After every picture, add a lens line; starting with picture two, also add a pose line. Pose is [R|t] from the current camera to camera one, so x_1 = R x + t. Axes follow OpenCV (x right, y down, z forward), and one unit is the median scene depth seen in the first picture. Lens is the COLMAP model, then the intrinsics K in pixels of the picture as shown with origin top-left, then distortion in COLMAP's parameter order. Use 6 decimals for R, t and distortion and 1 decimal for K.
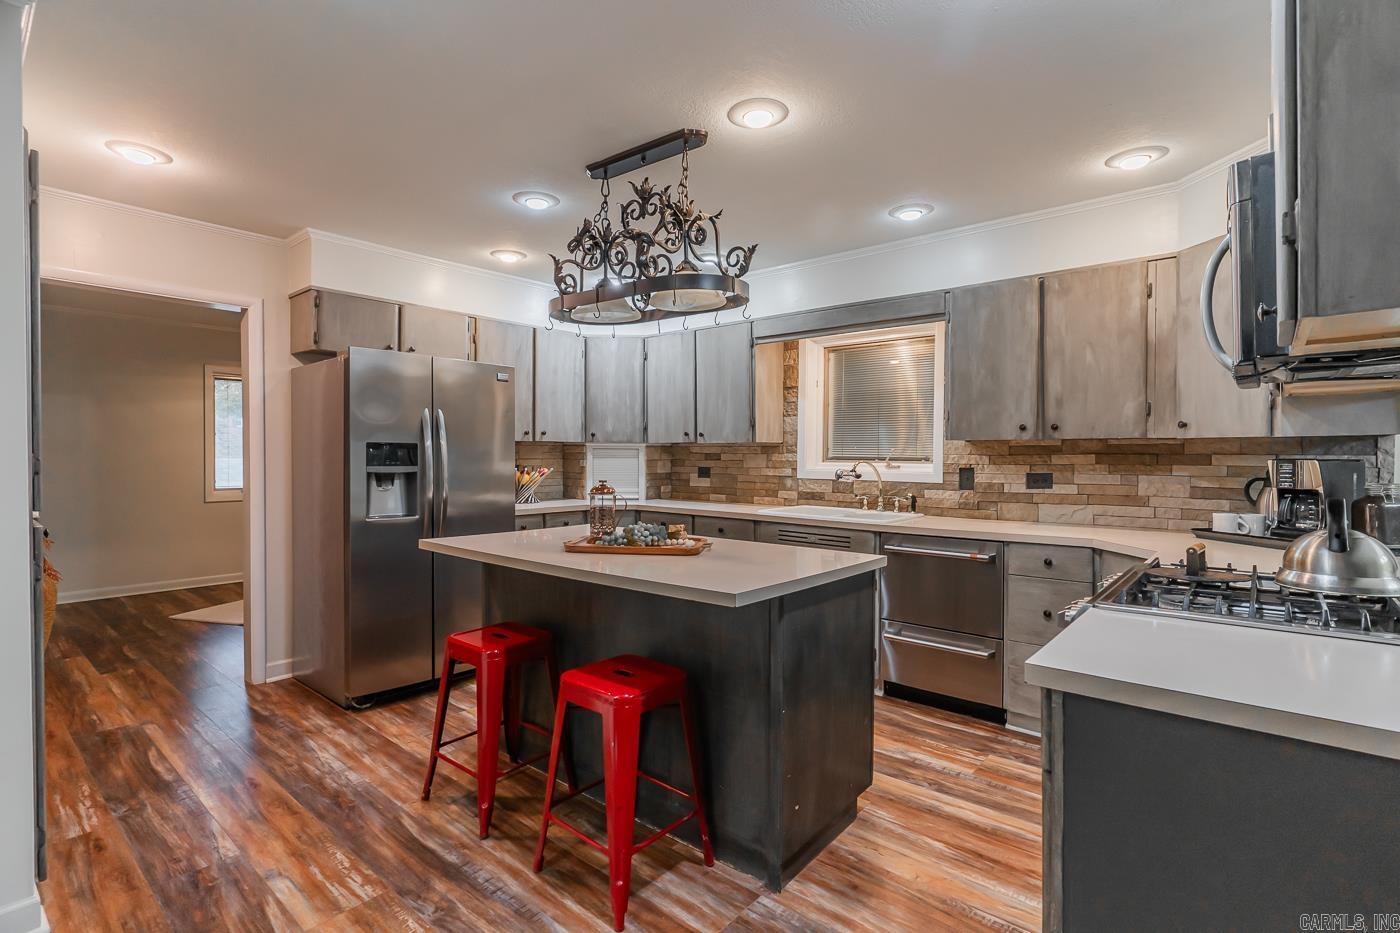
lens RADIAL K [[668.7, 0, 701.7], [0, 668.7, 452.5], [0, 0, 1]] dist [0.003903, 0.000369]
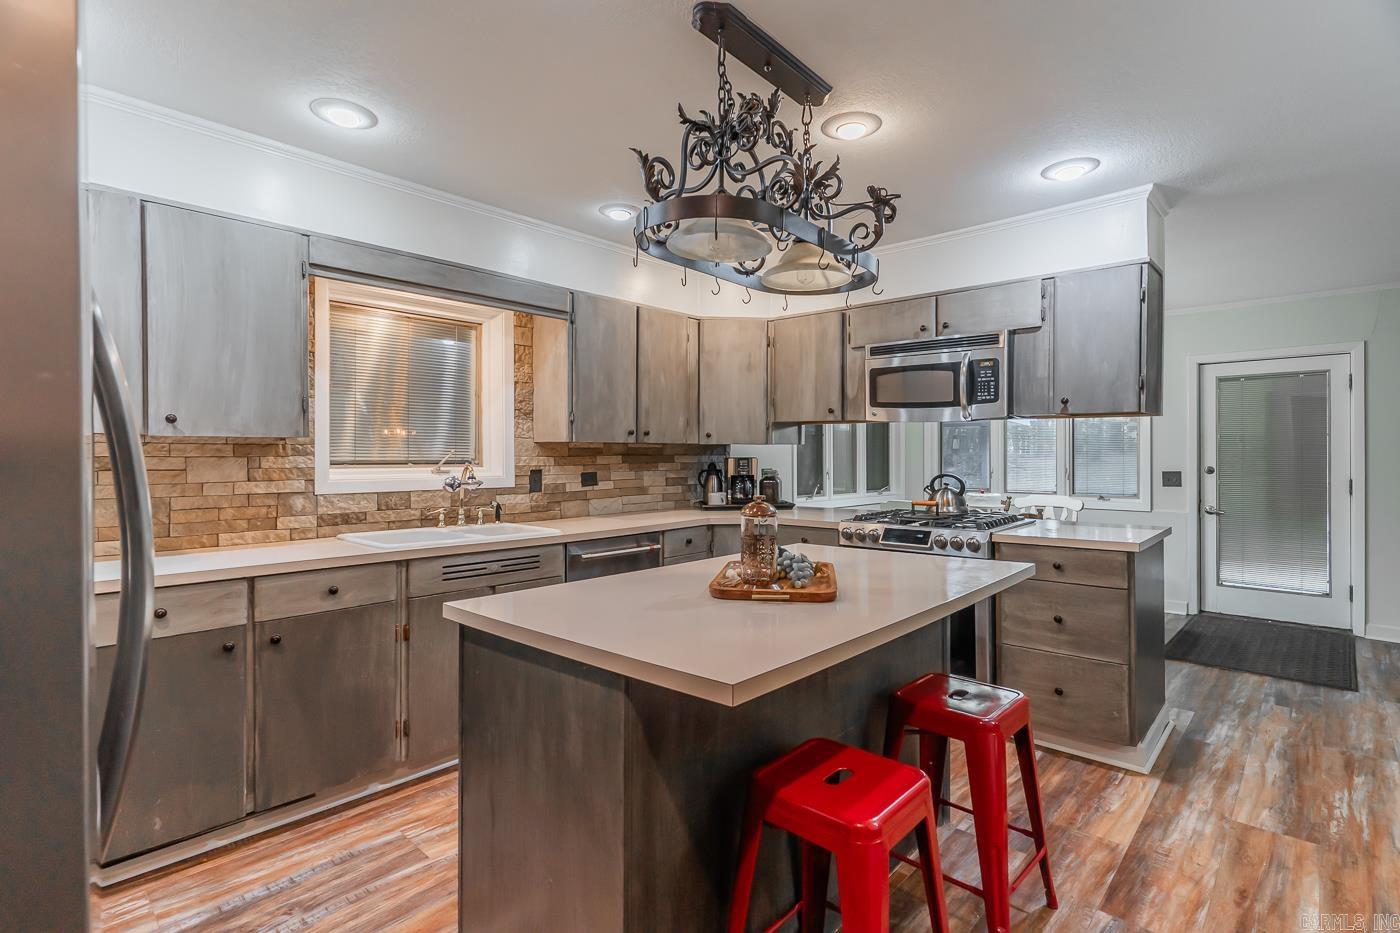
lens RADIAL K [[668.7, 0, 701.7], [0, 668.7, 452.5], [0, 0, 1]] dist [0.003903, 0.000369]
pose [[0.051239, 0.001998, 0.998684, -0.603864], [0.001841, 0.999996, -0.002095, 0.000118], [-0.998685, 0.001946, 0.051235, 0.749052]]
